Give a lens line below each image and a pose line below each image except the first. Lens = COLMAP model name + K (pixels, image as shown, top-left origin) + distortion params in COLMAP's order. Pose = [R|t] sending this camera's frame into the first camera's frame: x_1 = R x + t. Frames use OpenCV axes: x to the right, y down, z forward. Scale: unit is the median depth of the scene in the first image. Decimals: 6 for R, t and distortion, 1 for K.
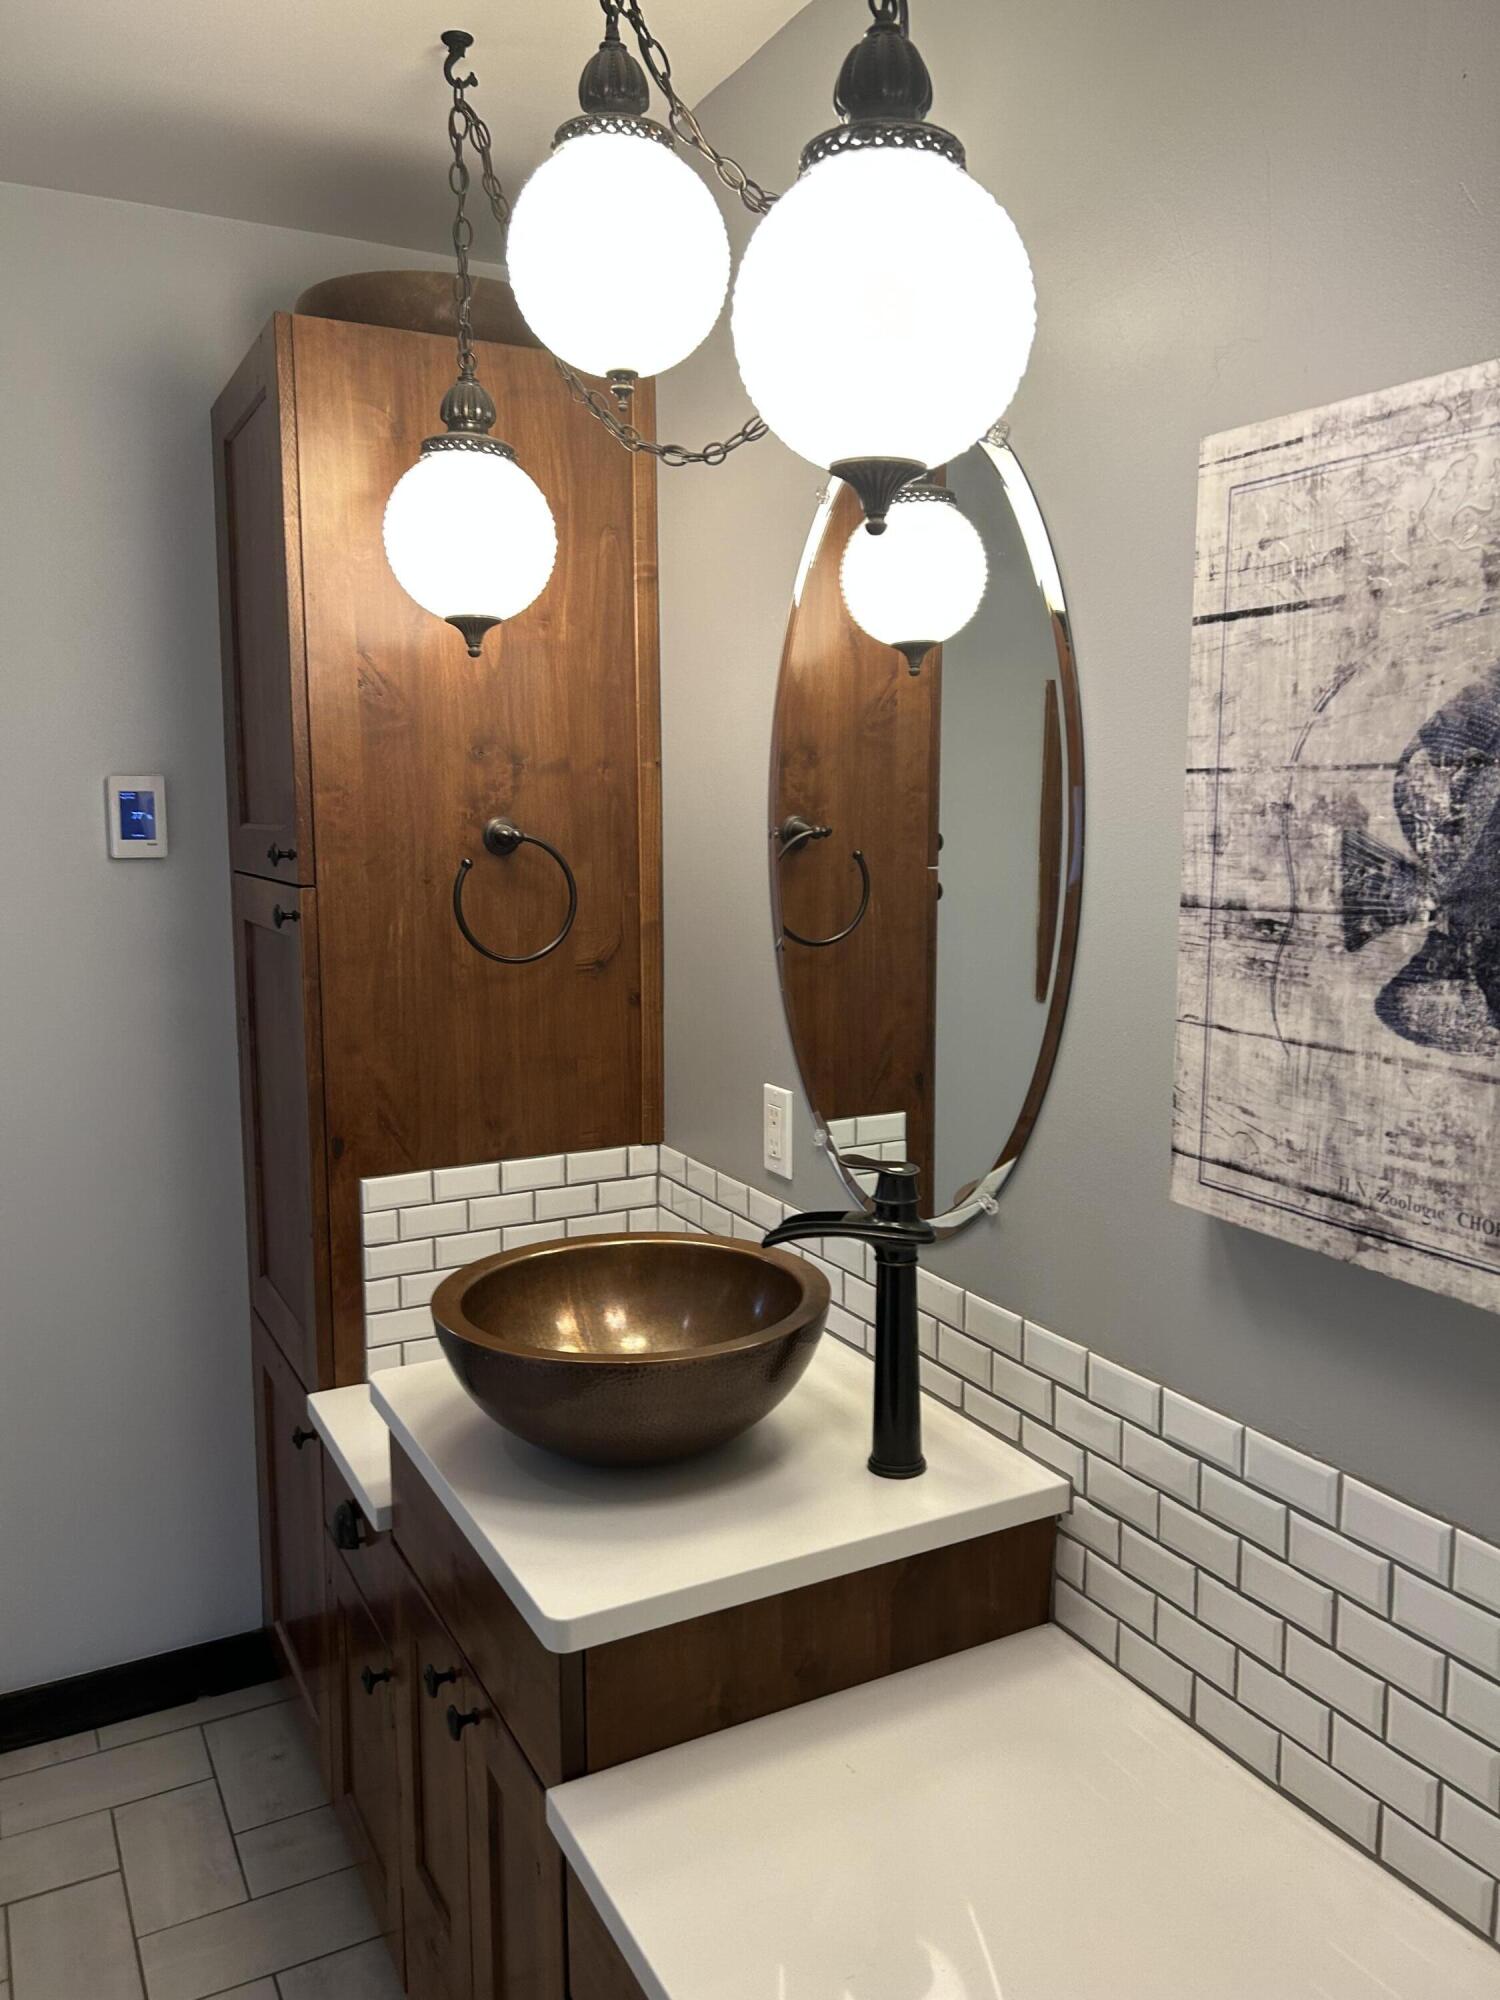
lens RADIAL K [[1508.4, 0, 755.8], [0, 1508.4, 994.2], [0, 0, 1]] dist [0.054417, -0.061908]
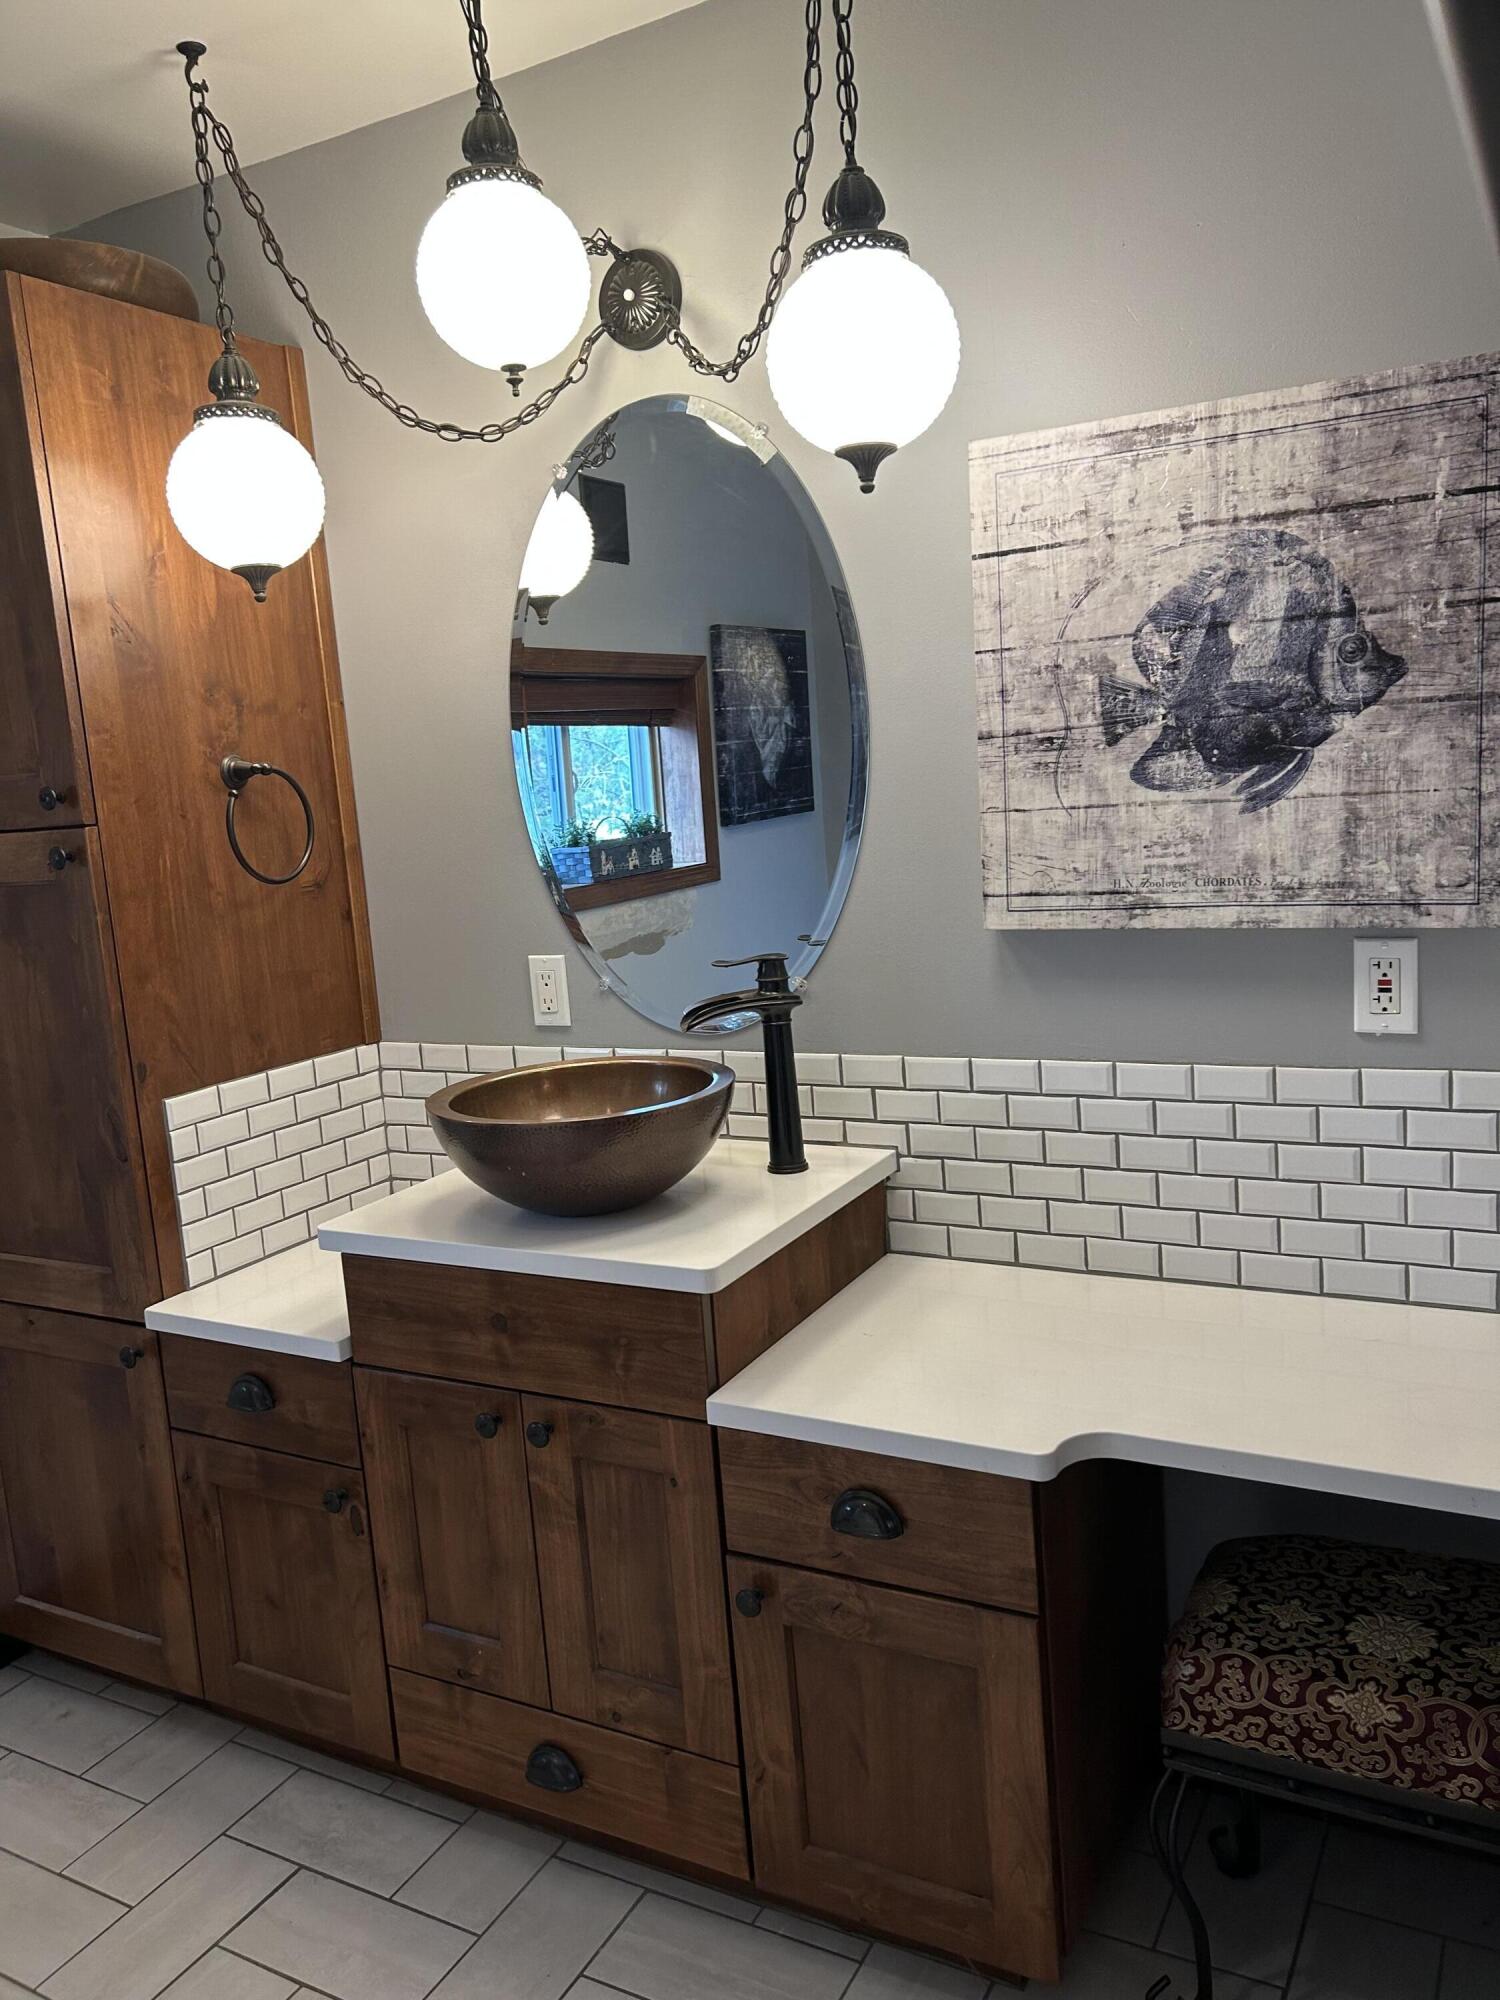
lens RADIAL K [[1508.4, 0, 732.6], [0, 1508.4, 1014.8], [0, 0, 1]] dist [0.054417, -0.061908]
pose [[0.839969, -0.145387, 0.522795, -0.677063], [0.140352, 0.988864, 0.049498, 0.094724], [-0.524169, 0.031798, 0.851020, -0.171849]]
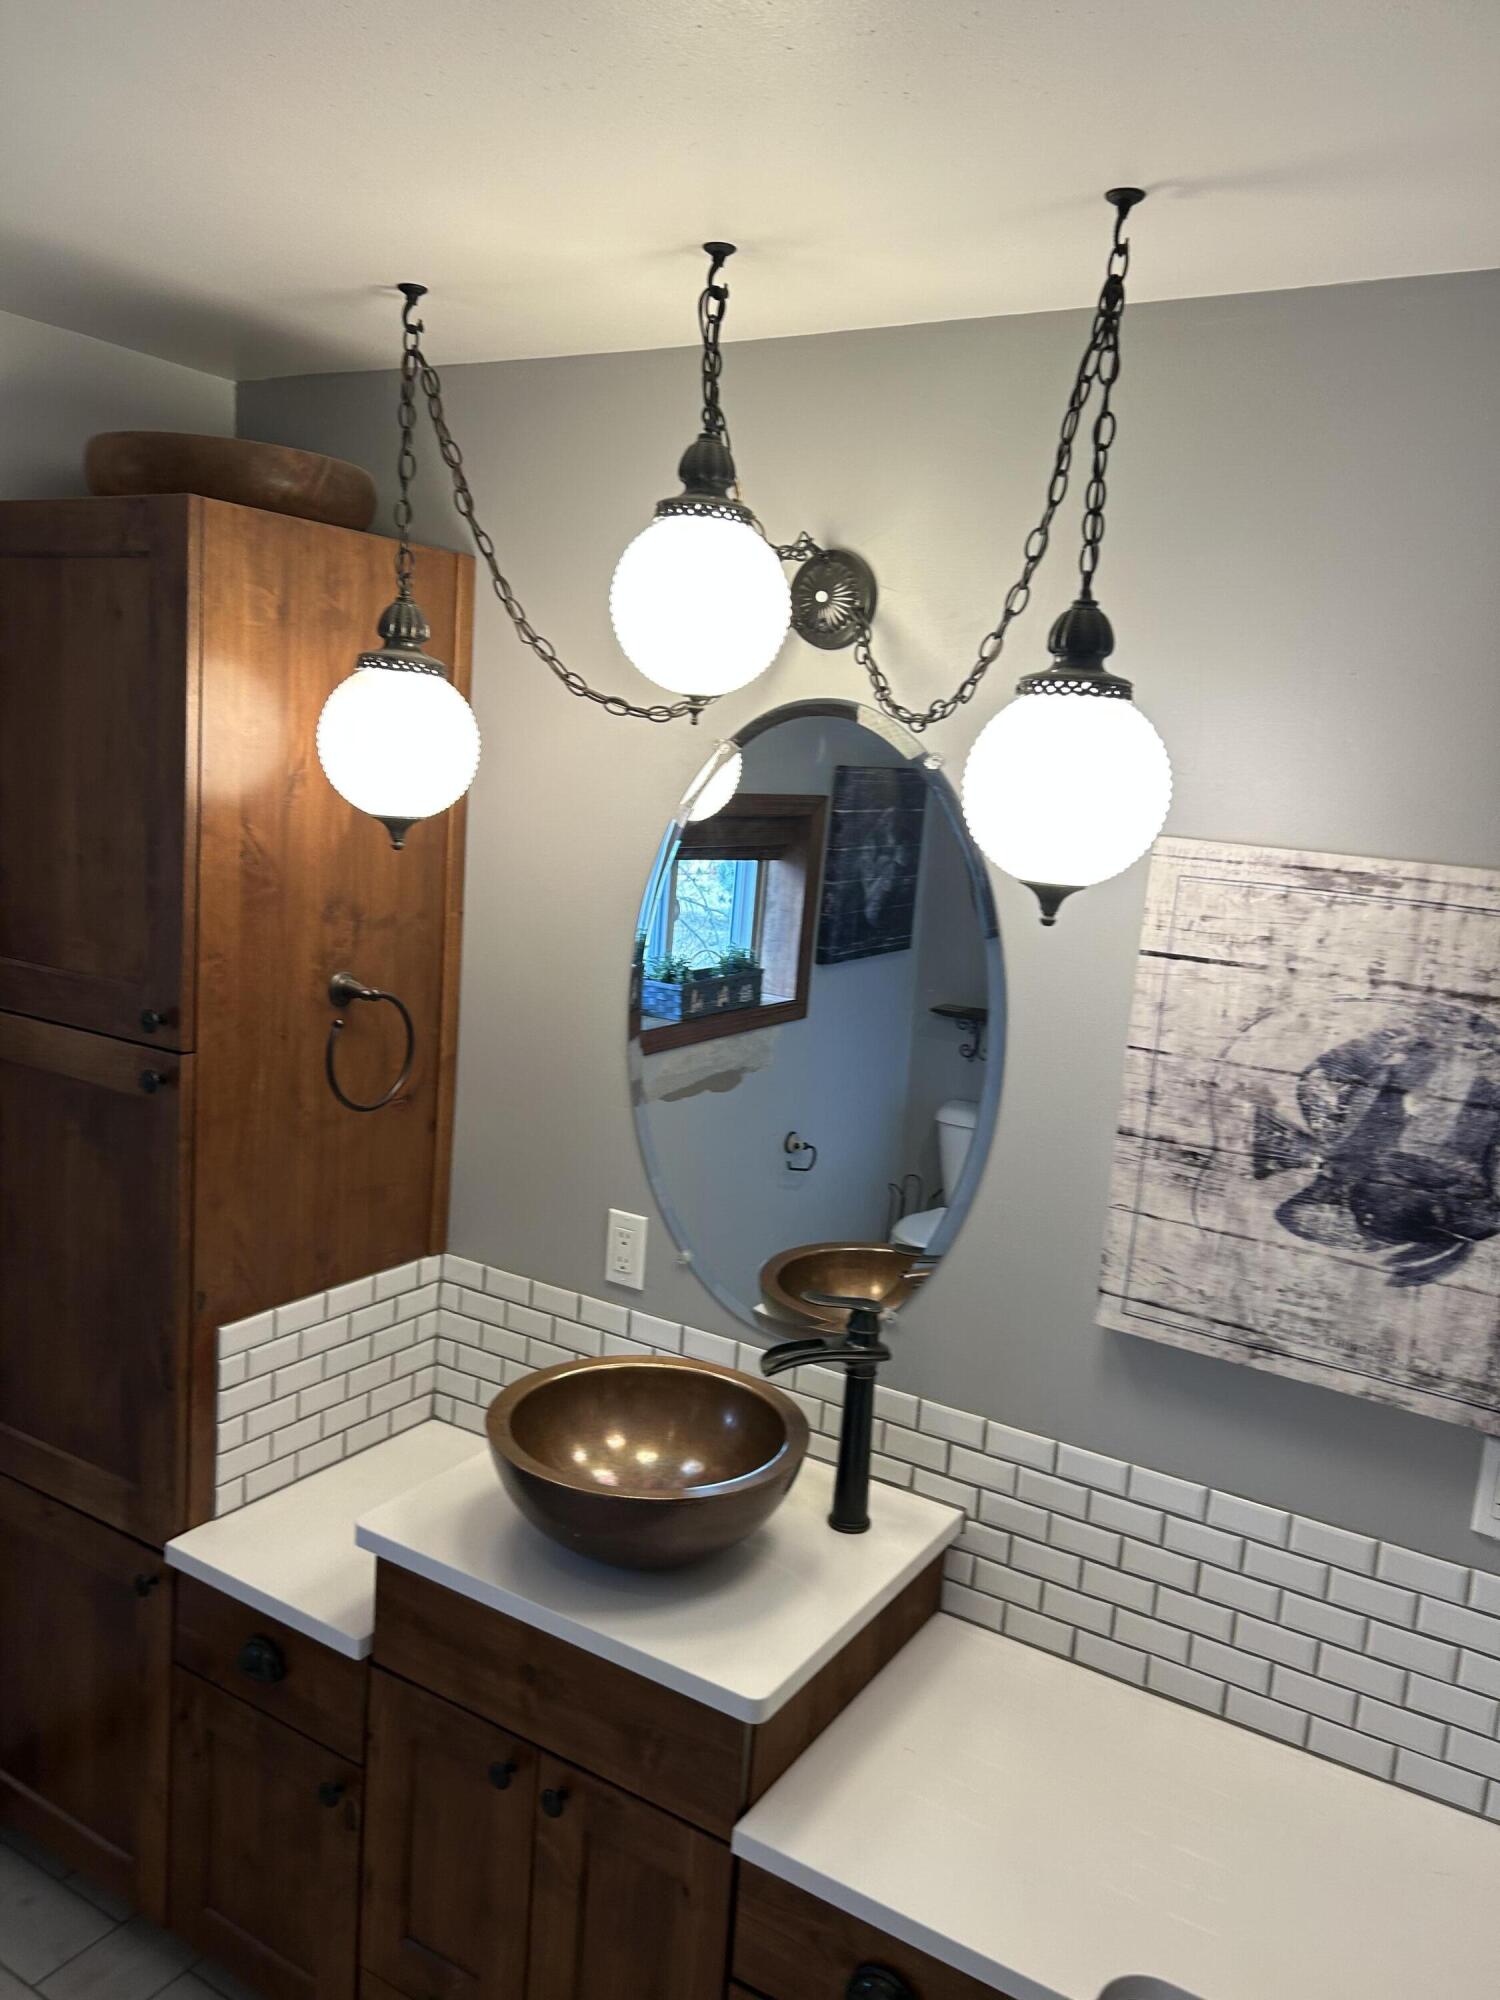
lens RADIAL K [[1508.4, 0, 758.0], [0, 1508.4, 1013.2], [0, 0, 1]] dist [0.054417, -0.061908]
pose [[0.861326, -0.018096, 0.507731, -0.664634], [-0.009649, 0.998603, 0.051960, -0.211937], [-0.507962, -0.049654, 0.859947, -0.091035]]
